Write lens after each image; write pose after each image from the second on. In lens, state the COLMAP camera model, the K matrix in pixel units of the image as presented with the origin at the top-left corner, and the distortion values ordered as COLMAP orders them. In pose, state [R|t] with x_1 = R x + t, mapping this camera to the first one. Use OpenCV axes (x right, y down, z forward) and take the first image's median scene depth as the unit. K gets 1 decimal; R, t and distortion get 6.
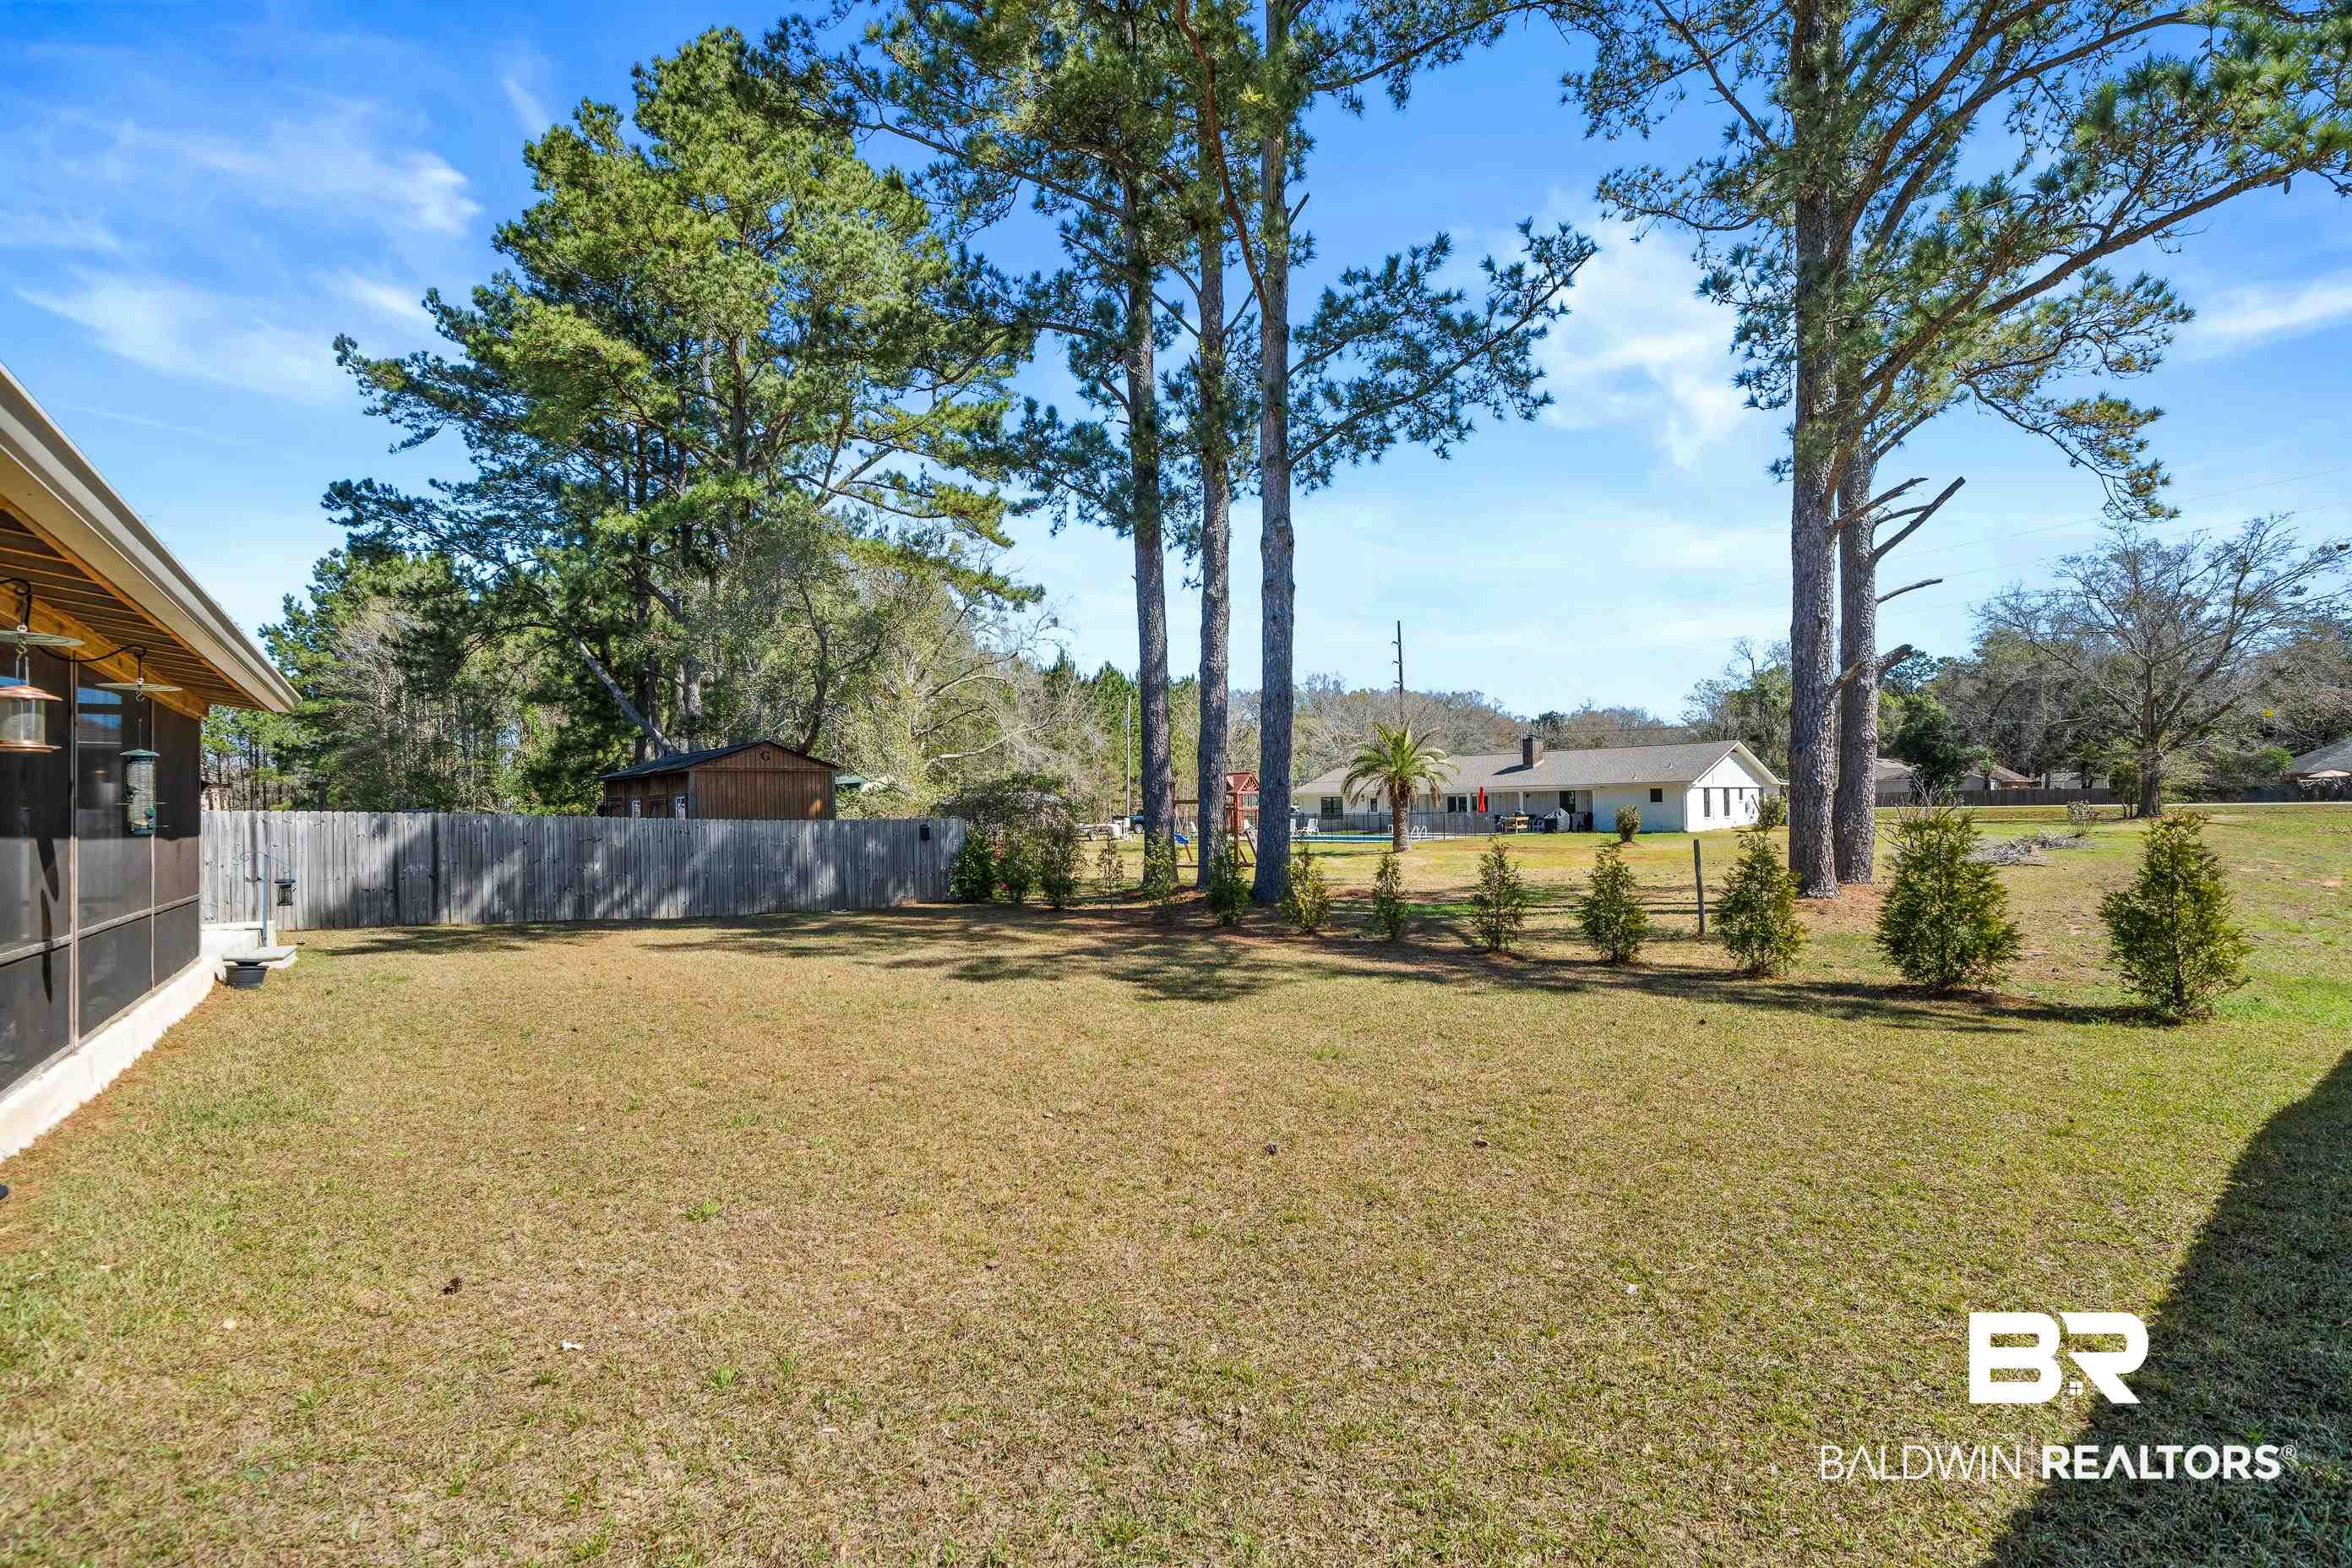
lens RADIAL K [[1031.4, 0, 1169.6], [0, 1031.4, 791.5], [0, 0, 1]] dist [0.002389, 0.000347]
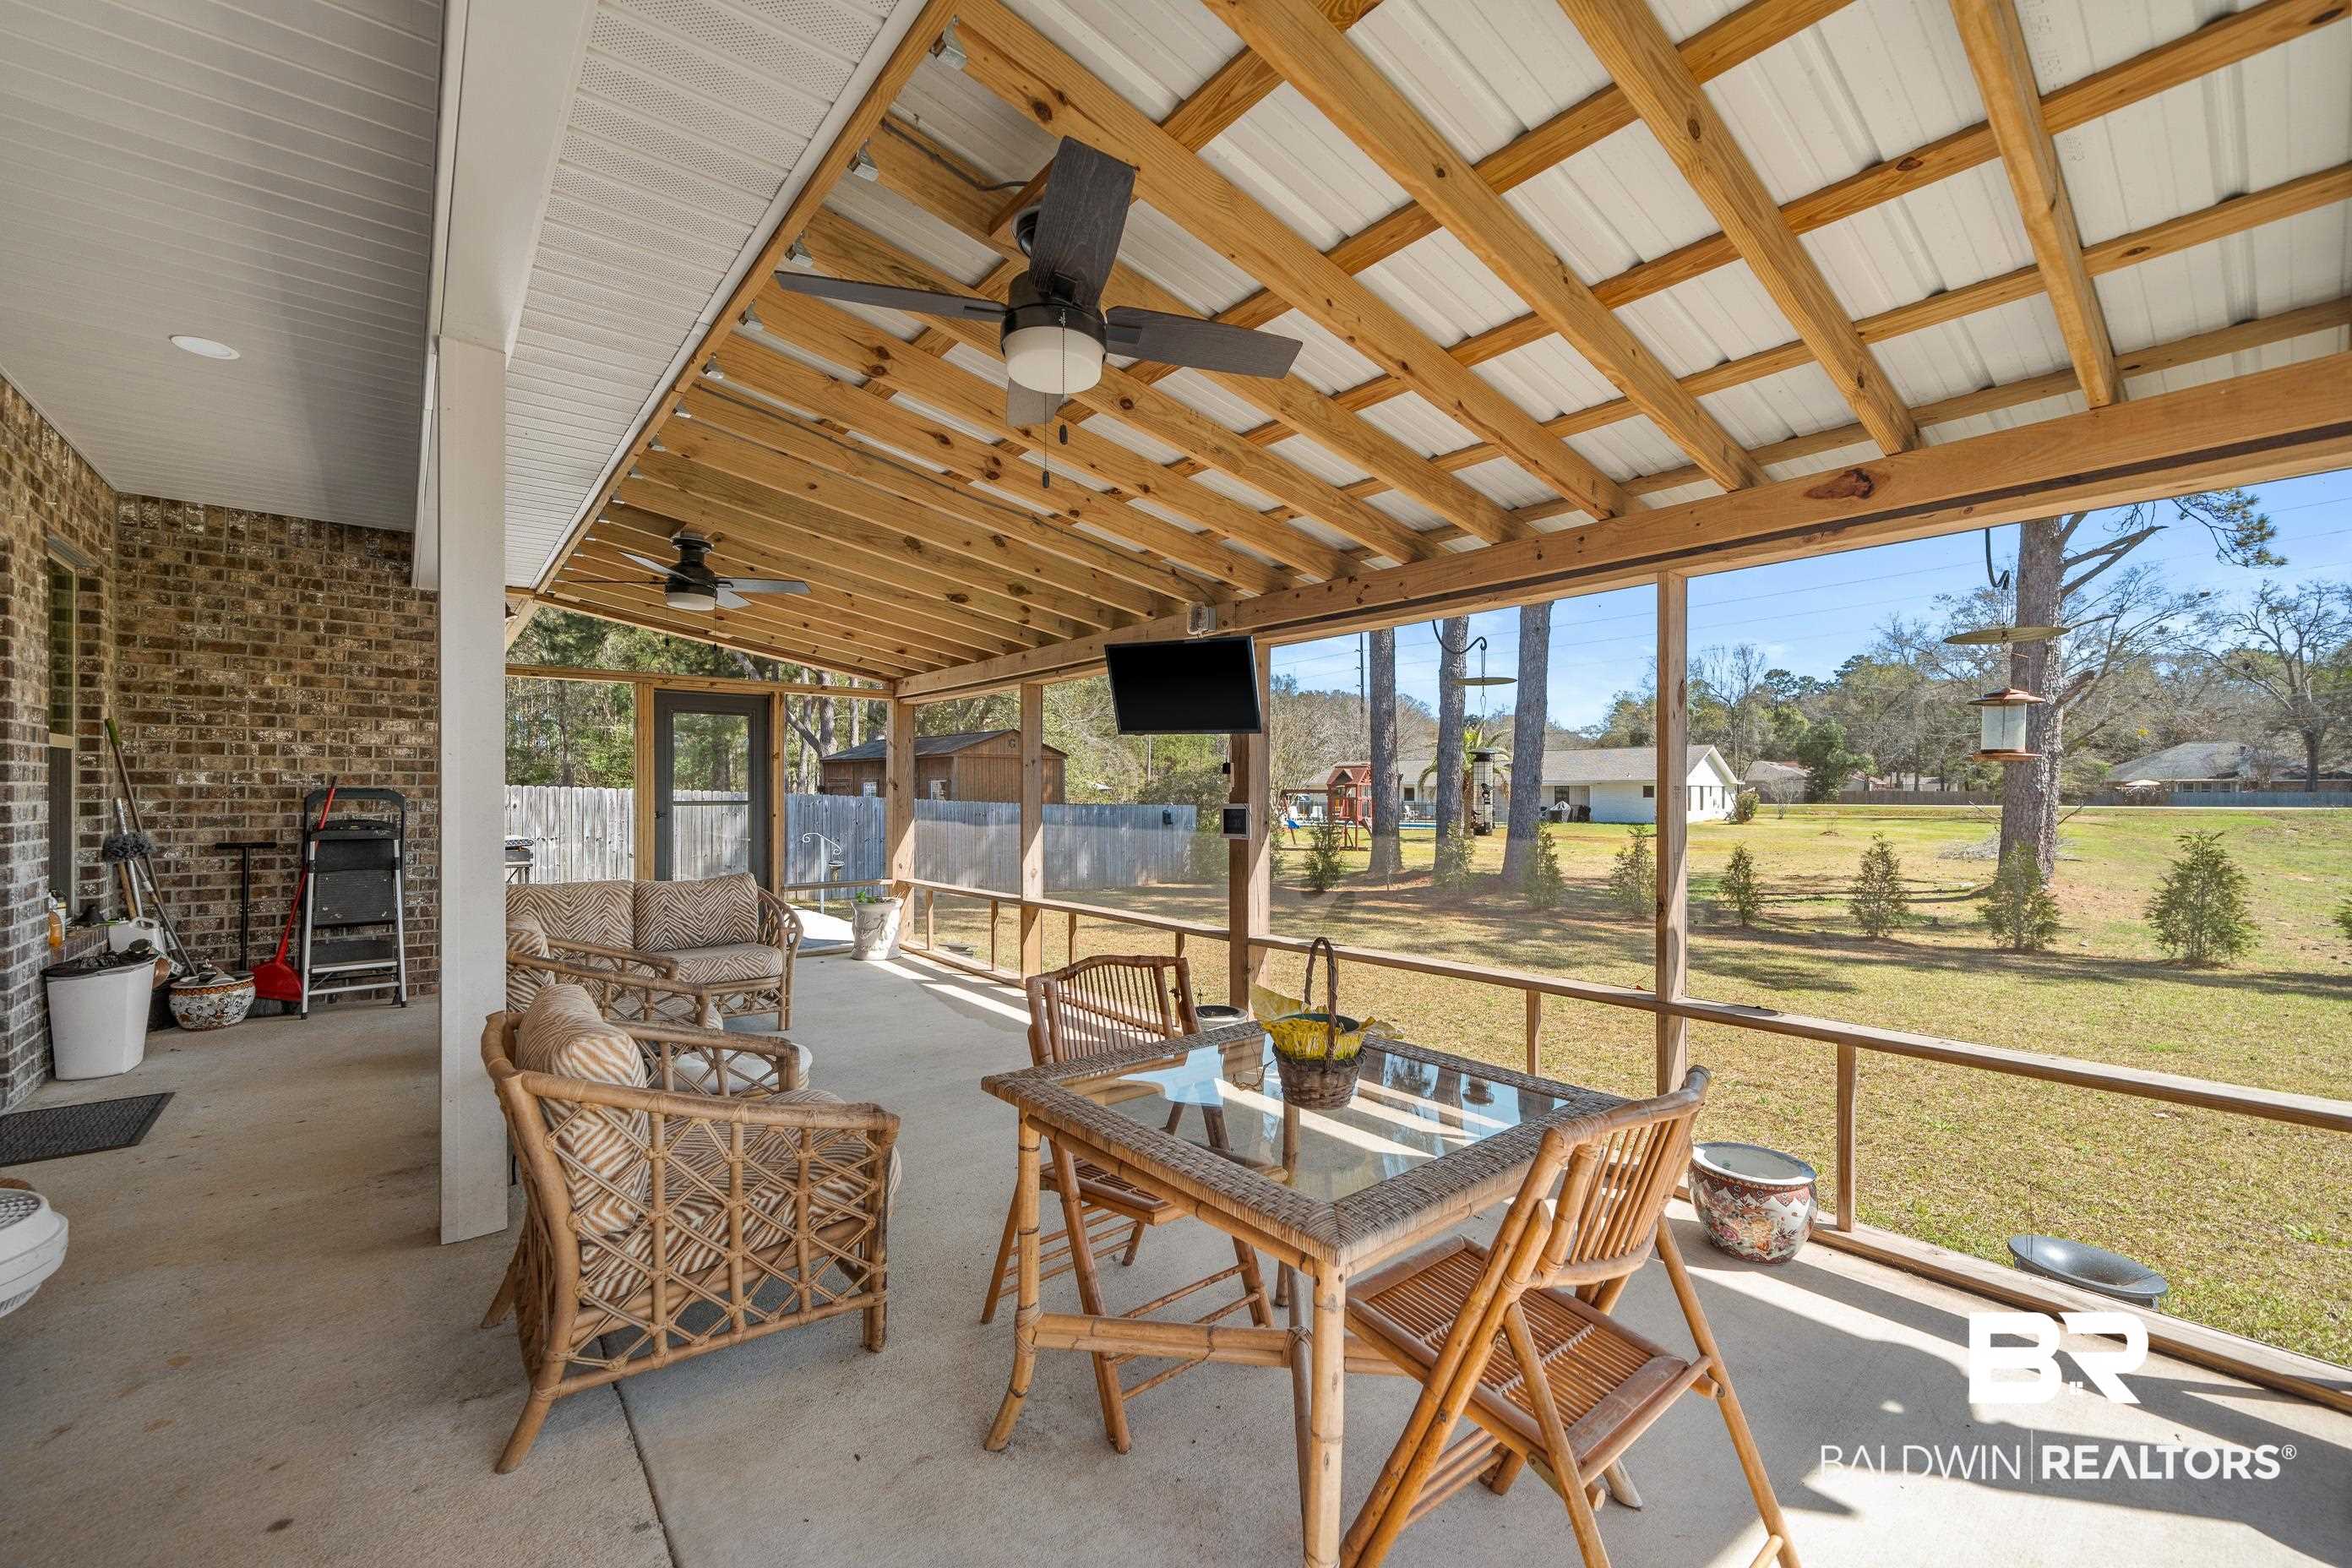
lens RADIAL K [[926.3, 0, 1184.4], [0, 926.3, 789.6], [0, 0, 1]] dist [-0.000137, 0.000178]
pose [[0.996851, 0.018277, 0.077160, -0.118281], [-0.019208, 0.999751, 0.011341, -0.000077], [-0.076934, -0.012788, 0.996954, 0.017089]]
